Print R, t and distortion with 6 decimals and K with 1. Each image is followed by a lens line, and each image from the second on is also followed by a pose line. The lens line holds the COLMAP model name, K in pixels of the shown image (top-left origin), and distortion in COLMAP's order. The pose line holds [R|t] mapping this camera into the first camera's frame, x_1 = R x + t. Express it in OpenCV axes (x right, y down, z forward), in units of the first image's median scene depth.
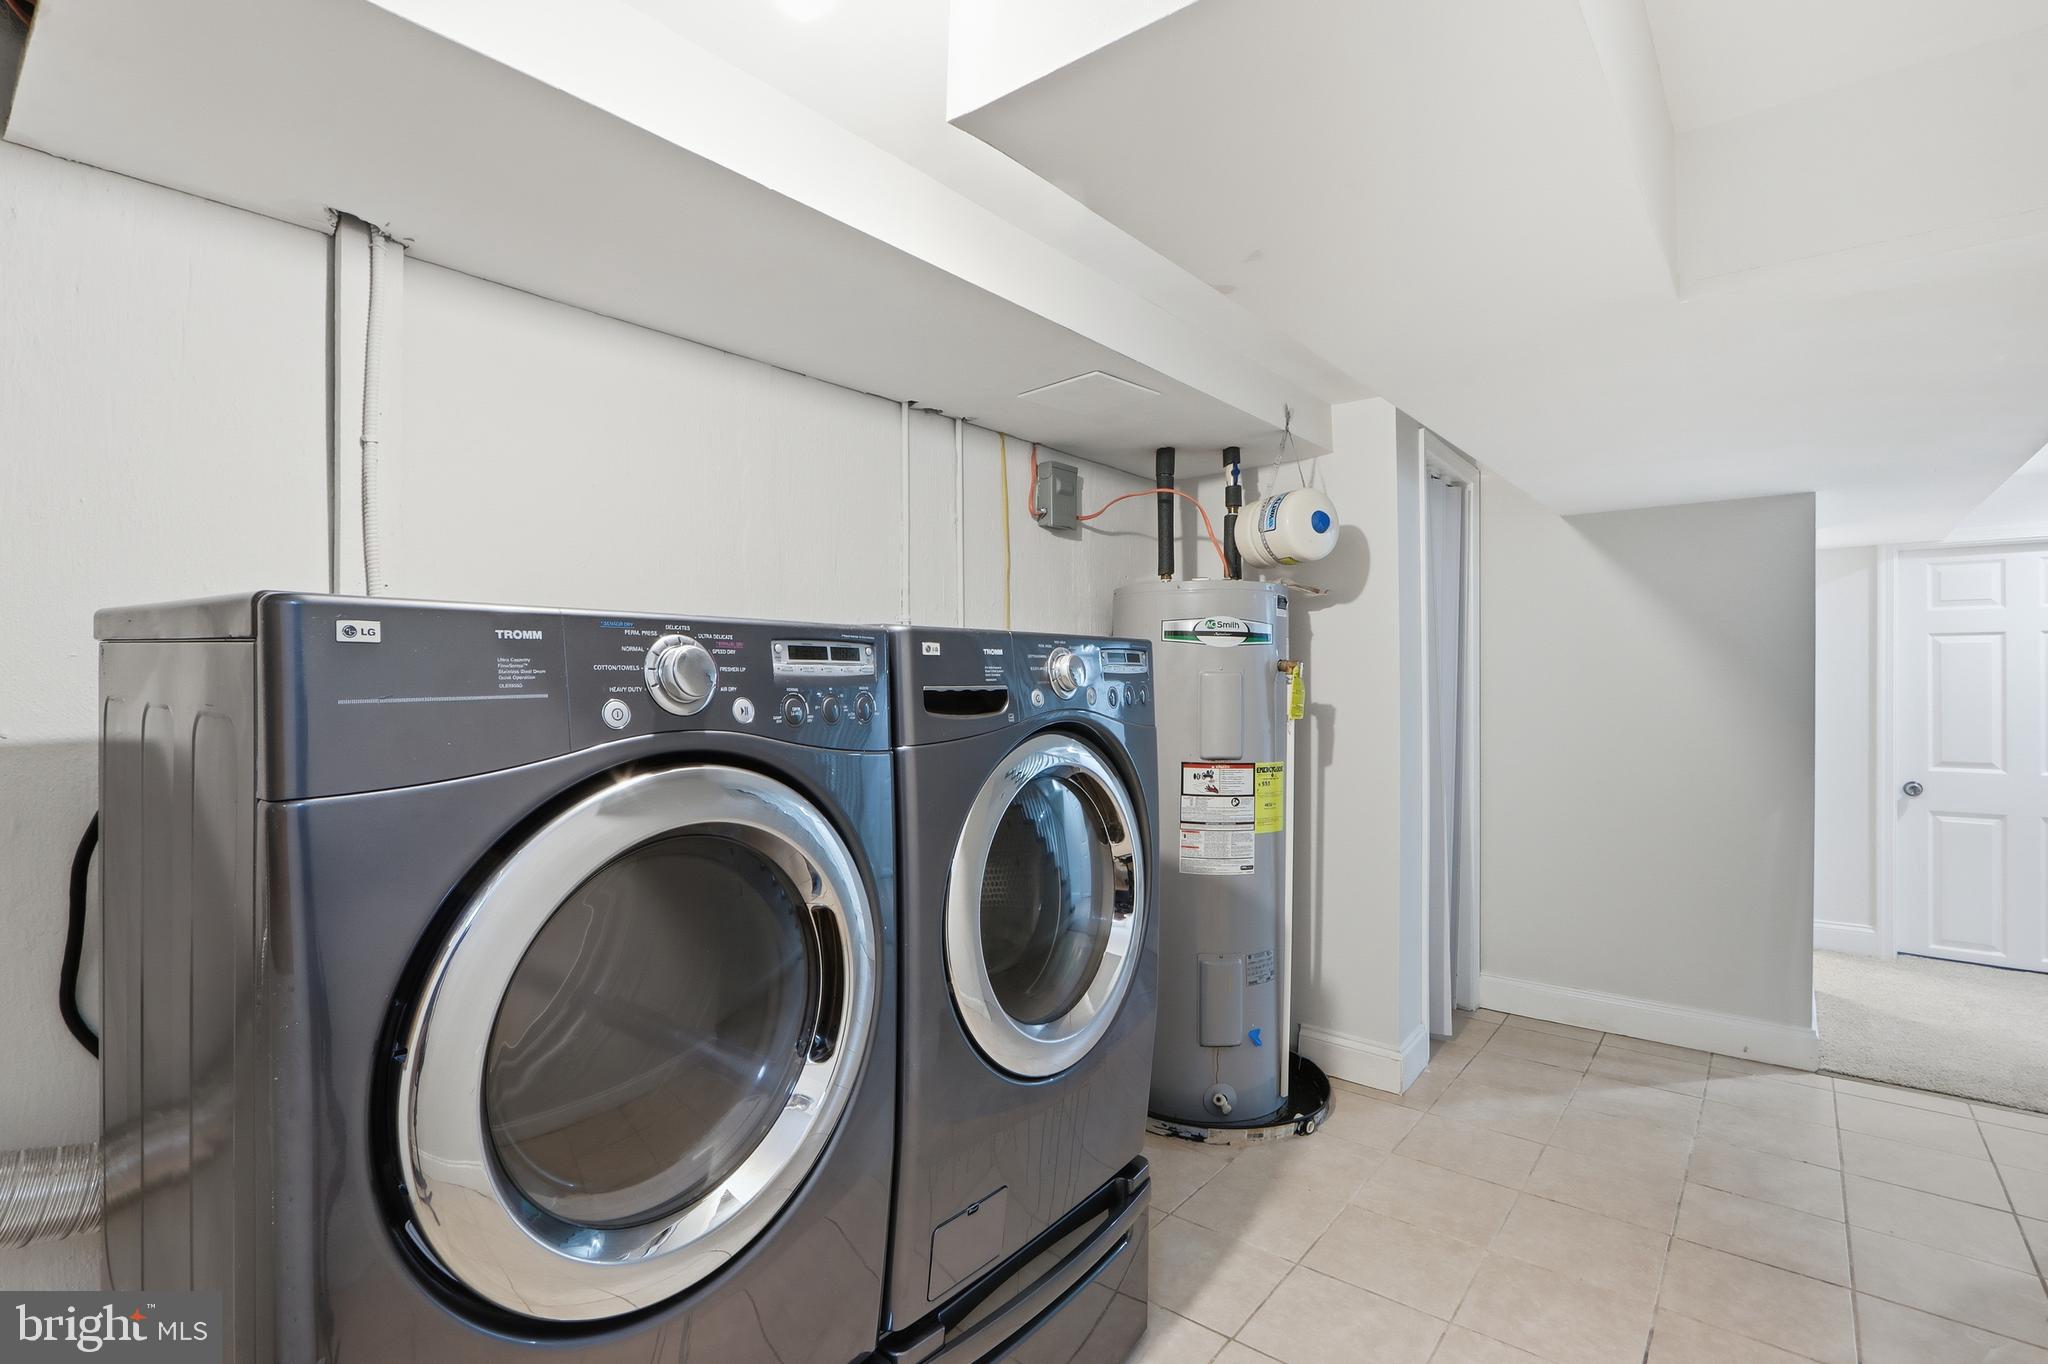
lens RADIAL K [[969.7, 0, 1013.9], [0, 969.7, 682.5], [0, 0, 1]] dist [-0.003288, 0.000758]
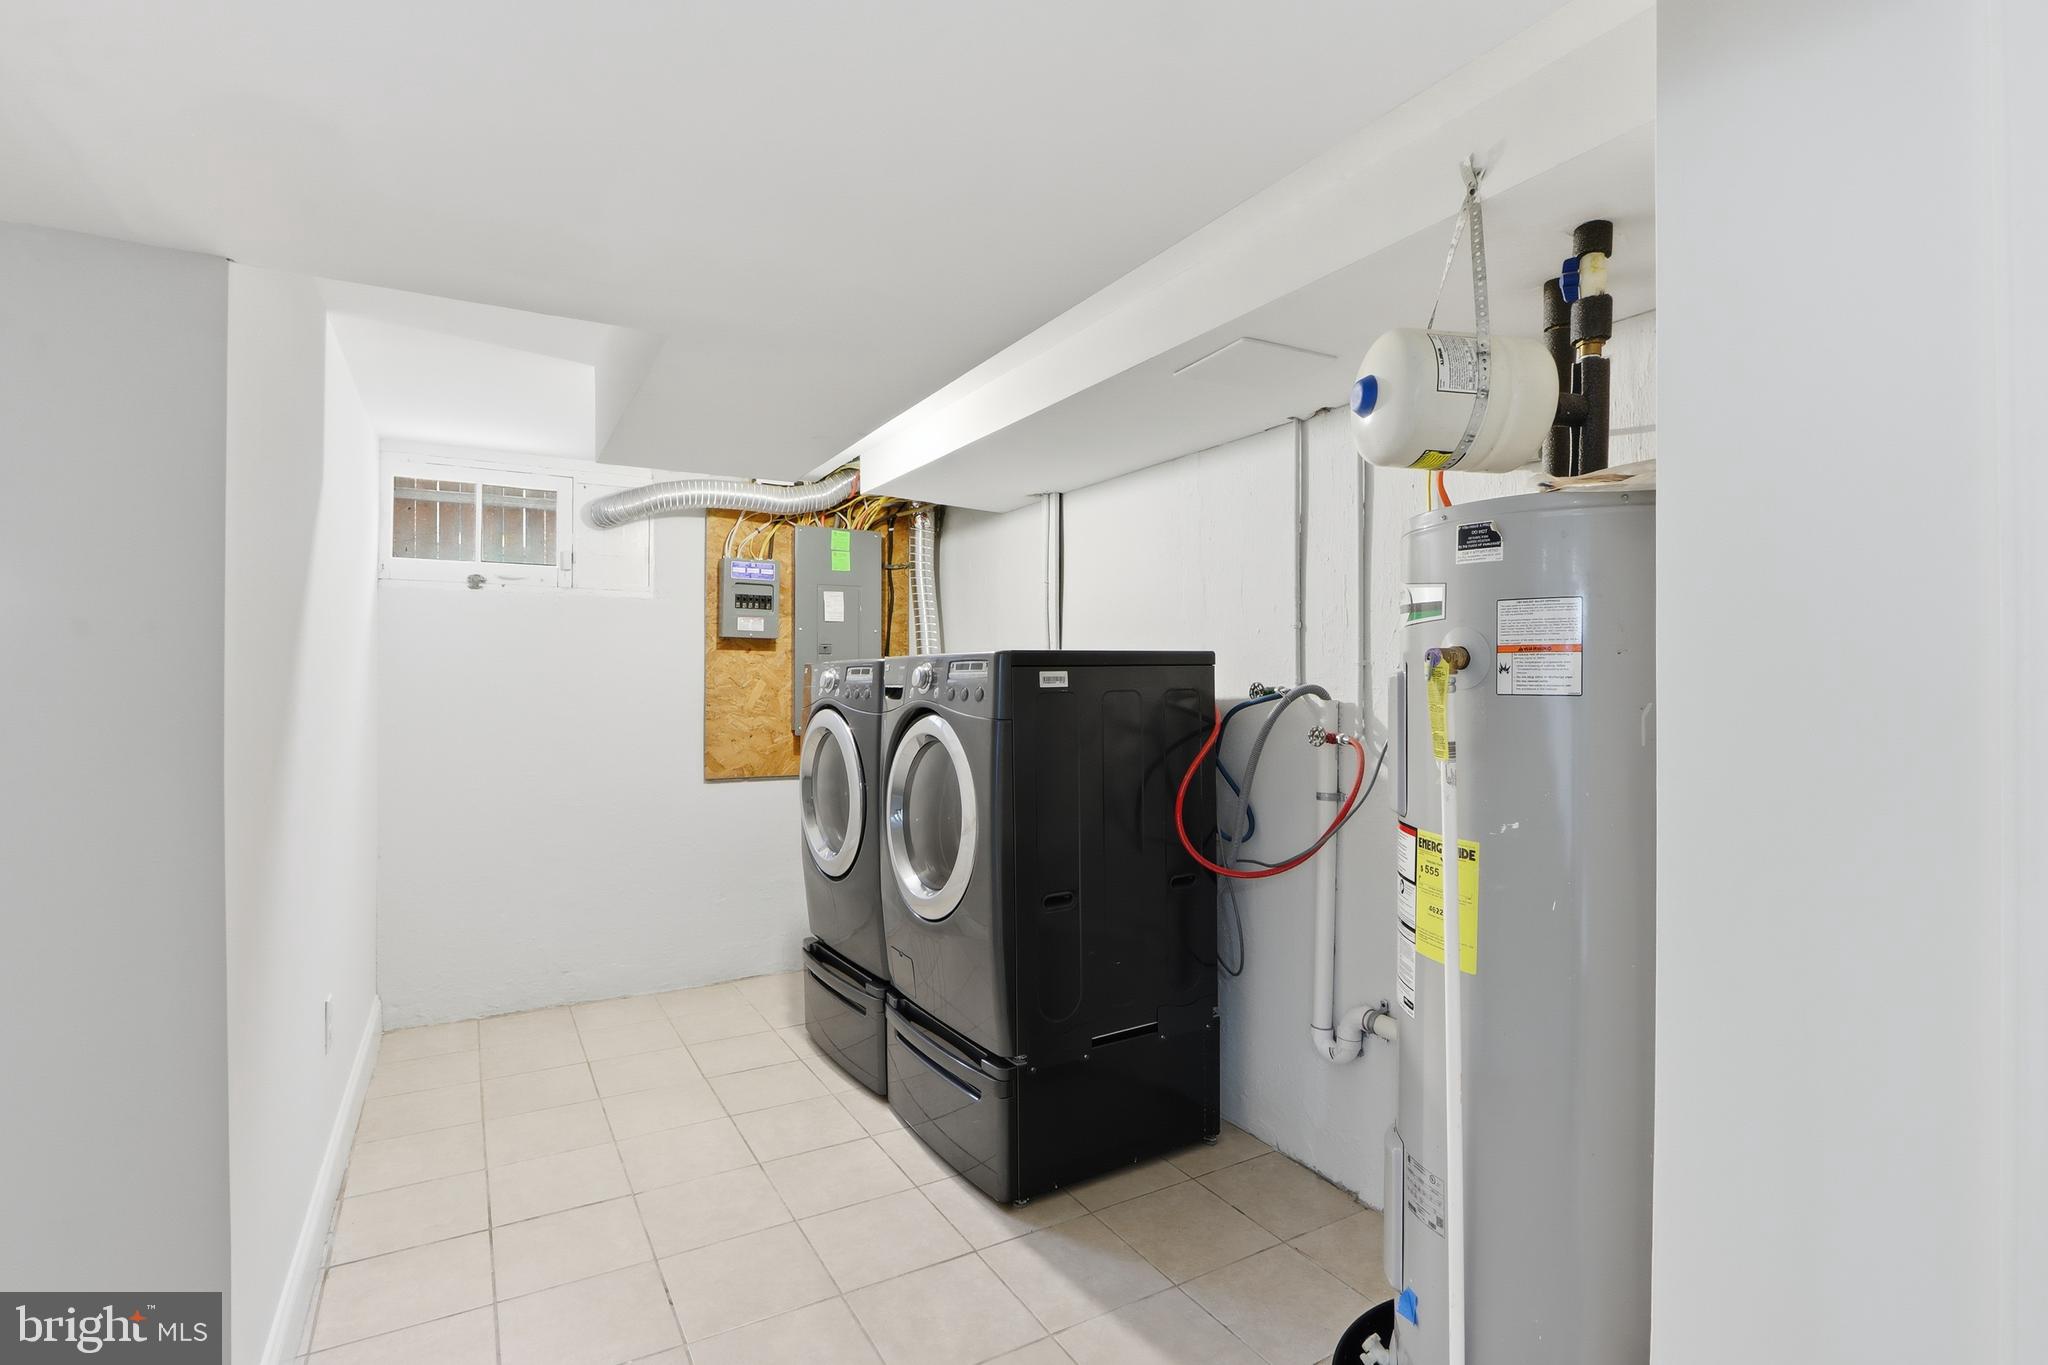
lens RADIAL K [[969.7, 0, 1013.9], [0, 969.7, 683.0], [0, 0, 1]] dist [-0.003288, 0.000758]
pose [[-0.378803, -0.010435, -0.925419, 1.541318], [-0.020967, 0.999777, -0.002691, 0.005670], [0.925240, 0.018384, -0.378937, 1.755202]]
